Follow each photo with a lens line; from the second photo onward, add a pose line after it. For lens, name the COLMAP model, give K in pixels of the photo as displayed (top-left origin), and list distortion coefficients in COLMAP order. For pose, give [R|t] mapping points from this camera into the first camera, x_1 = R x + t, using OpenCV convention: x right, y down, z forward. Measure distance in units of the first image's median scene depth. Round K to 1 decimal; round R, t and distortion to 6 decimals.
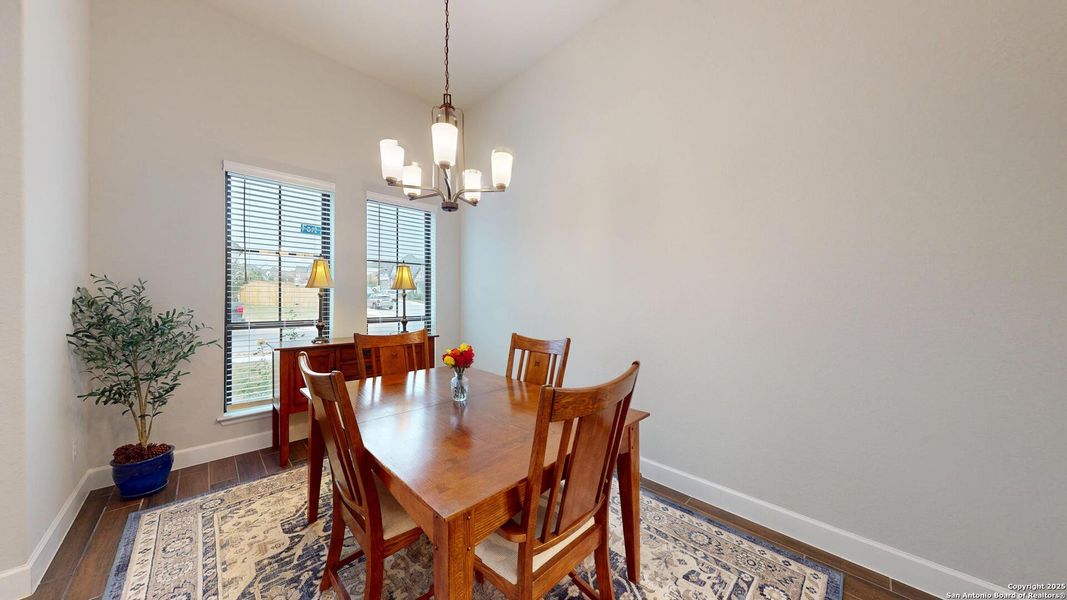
lens RADIAL K [[337.4, 0, 533.5], [0, 337.4, 300.0], [0, 0, 1]] dist [0.000371, 0.000137]
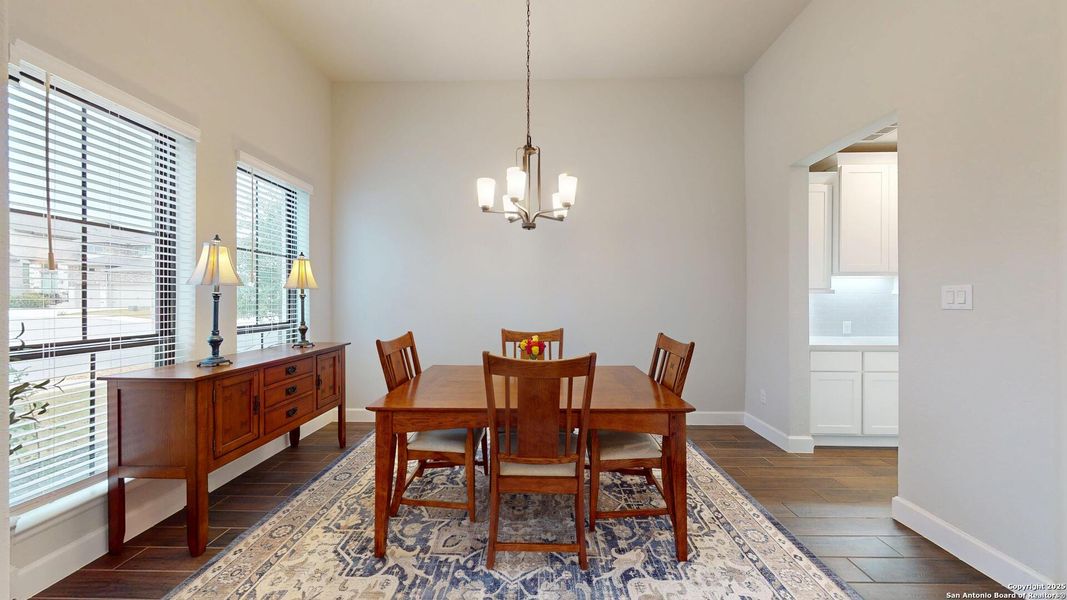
lens RADIAL K [[337.4, 0, 533.5], [0, 337.4, 300.0], [0, 0, 1]] dist [0.000371, 0.000137]
pose [[0.716973, -0.003140, 0.697094, -1.028552], [0.002818, 0.999995, 0.001606, -0.008700], [-0.697095, 0.000813, 0.716978, 0.096518]]
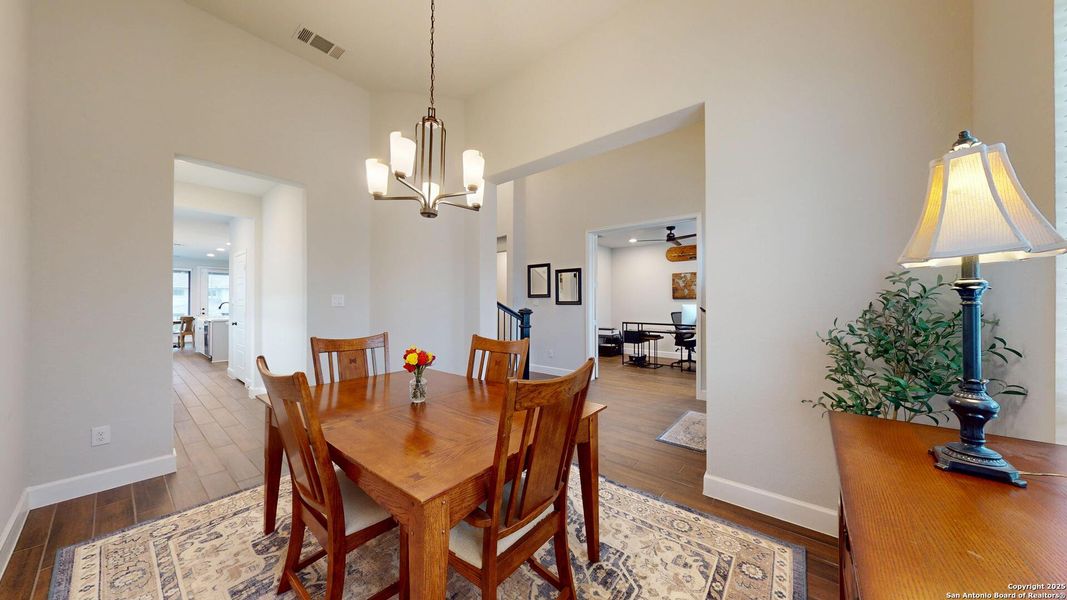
lens RADIAL K [[337.4, 0, 533.5], [0, 337.4, 300.0], [0, 0, 1]] dist [0.000371, 0.000137]
pose [[-0.994249, -0.004567, -0.106993, -0.429279], [-0.003402, 0.999933, -0.011065, 0.004956], [0.107036, -0.010637, -0.994198, 1.935878]]
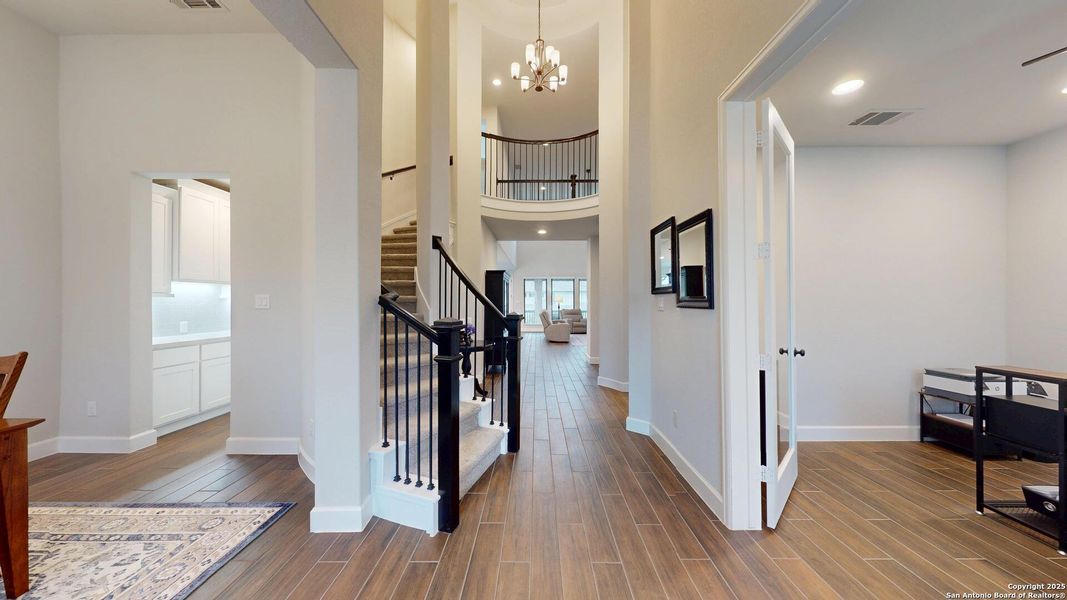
lens RADIAL K [[337.4, 0, 533.5], [0, 337.4, 300.0], [0, 0, 1]] dist [0.000371, 0.000137]
pose [[-0.704977, 0.000641, 0.709230, -1.552636], [0.000113, 1.000000, -0.000791, -0.016771], [-0.709230, -0.000478, -0.704977, 0.164052]]
